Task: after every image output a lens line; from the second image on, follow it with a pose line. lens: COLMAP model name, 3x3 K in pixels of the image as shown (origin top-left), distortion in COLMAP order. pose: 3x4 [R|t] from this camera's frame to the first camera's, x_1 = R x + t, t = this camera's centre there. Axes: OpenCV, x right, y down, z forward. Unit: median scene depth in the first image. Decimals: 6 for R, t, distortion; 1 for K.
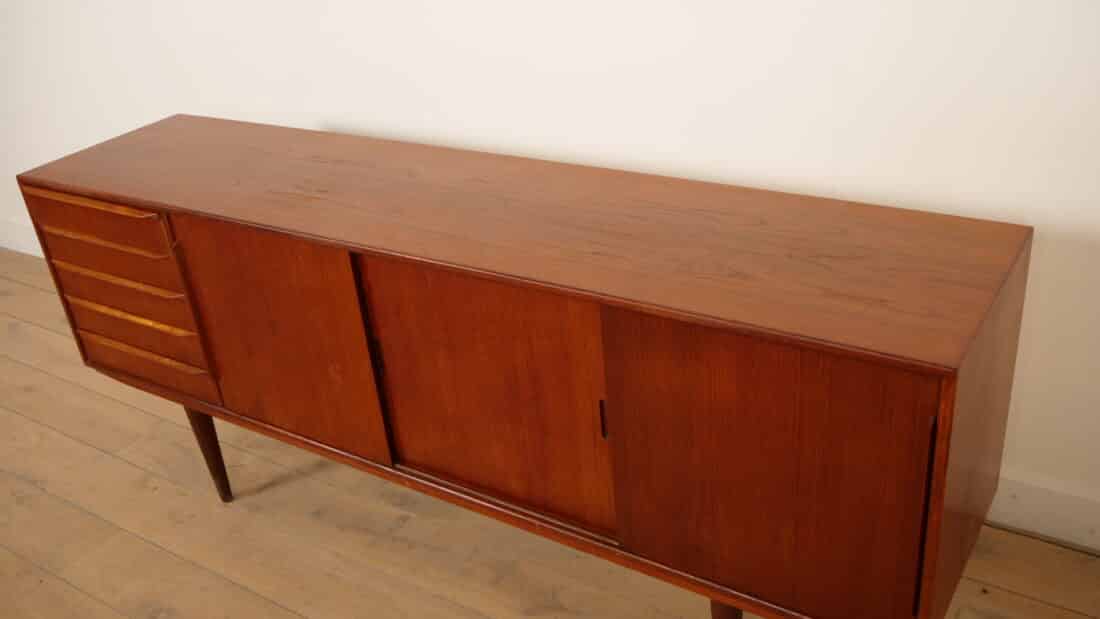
lens RADIAL K [[1001.7, 0, 550.0], [0, 1001.7, 309.5], [0, 0, 1]] dist [-0.013102, -0.007346]
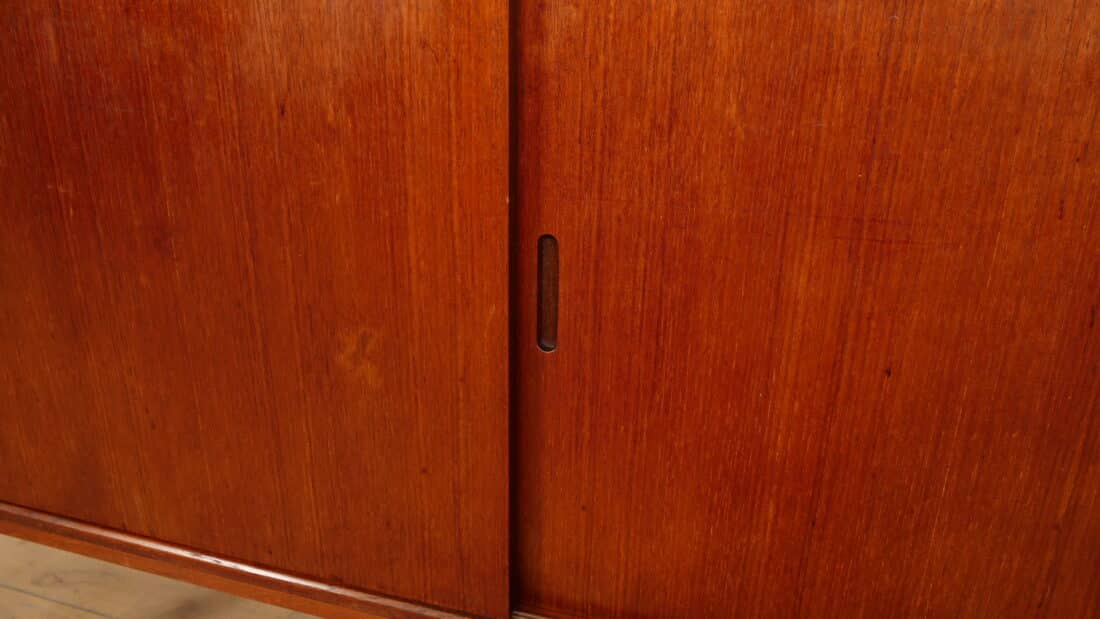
lens RADIAL K [[808.3, 0, 550.0], [0, 808.3, 309.5], [0, 0, 1]] dist [-0.039273, 0.010332]
pose [[0.954282, 0.007741, 0.298807, -0.211168], [0.032513, 0.991045, -0.129509, 0.075328], [-0.297134, 0.133303, 0.945485, 0.640276]]
